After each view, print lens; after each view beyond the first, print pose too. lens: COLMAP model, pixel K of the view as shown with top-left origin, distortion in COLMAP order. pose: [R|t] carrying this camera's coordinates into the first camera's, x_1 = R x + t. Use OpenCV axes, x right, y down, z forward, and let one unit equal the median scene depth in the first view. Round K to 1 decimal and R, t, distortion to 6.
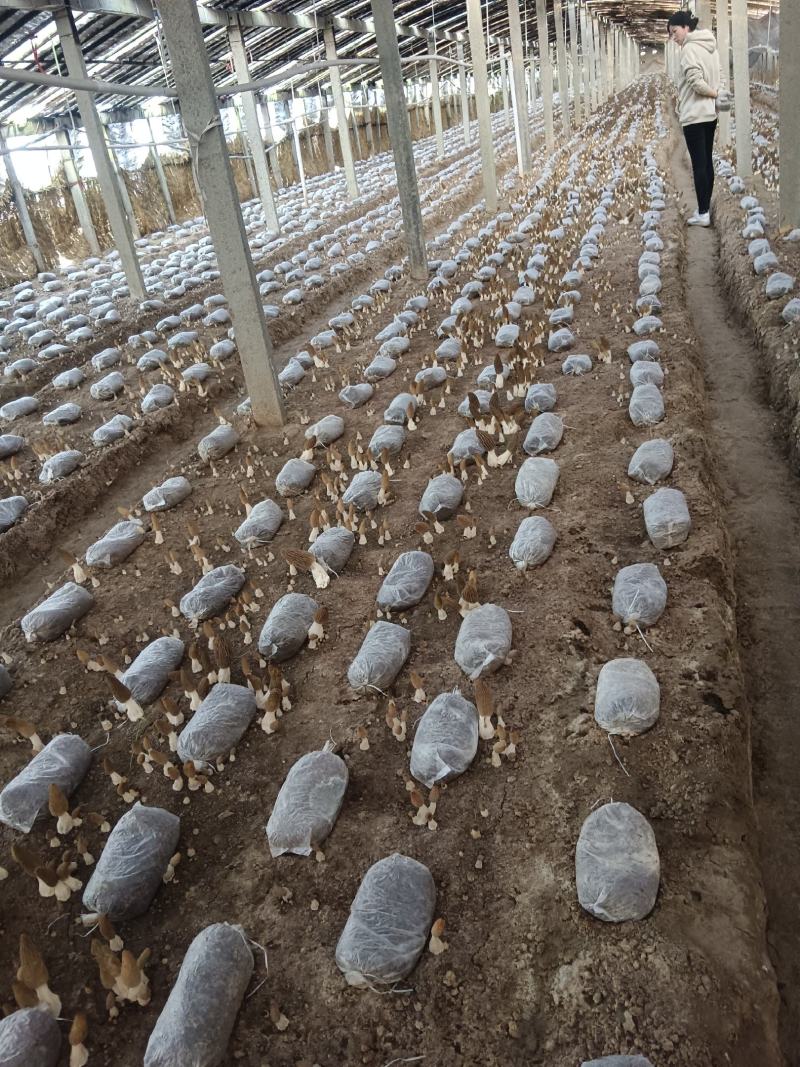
lens RADIAL K [[849.2, 0, 399.2], [0, 849.2, 535.1], [0, 0, 1]] dist [0.065384, -0.052746]
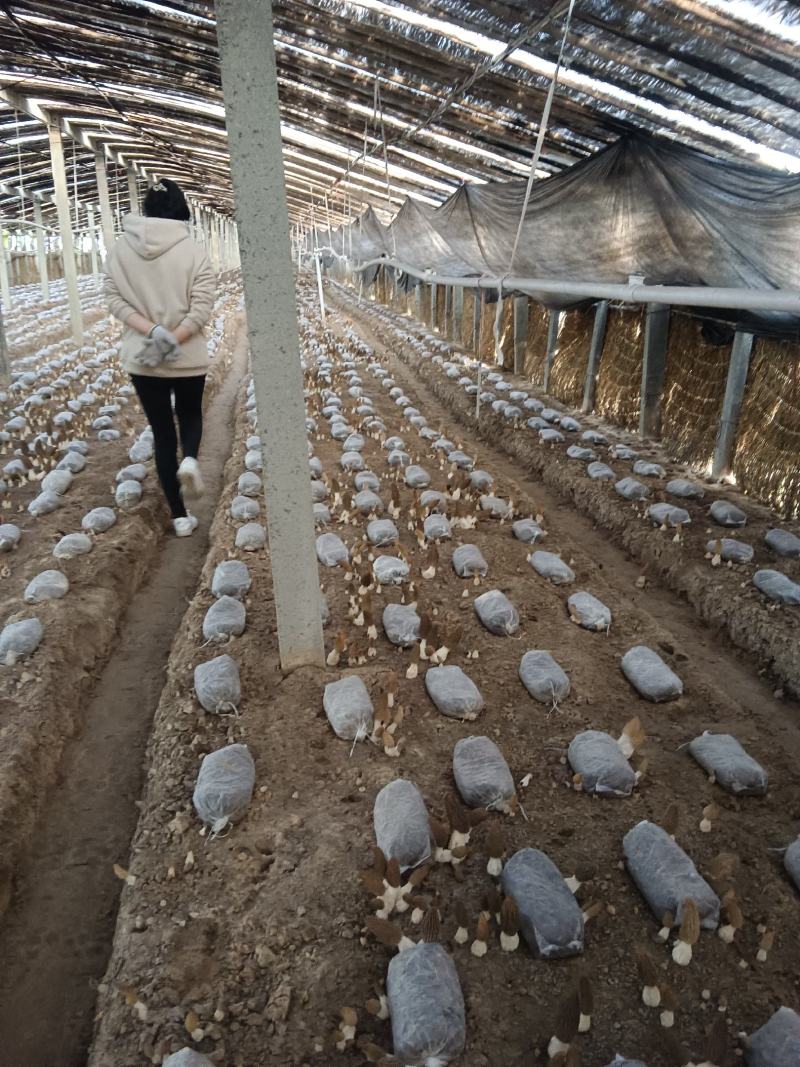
lens RADIAL K [[849.2, 0, 399.6], [0, 849.2, 530.6], [0, 0, 1]] dist [0.065384, -0.052746]
pose [[0.912228, 0.012336, 0.409498, 0.041539], [0.060082, 0.984711, -0.163508, 0.154095], [-0.405254, 0.173760, 0.897539, -0.330204]]
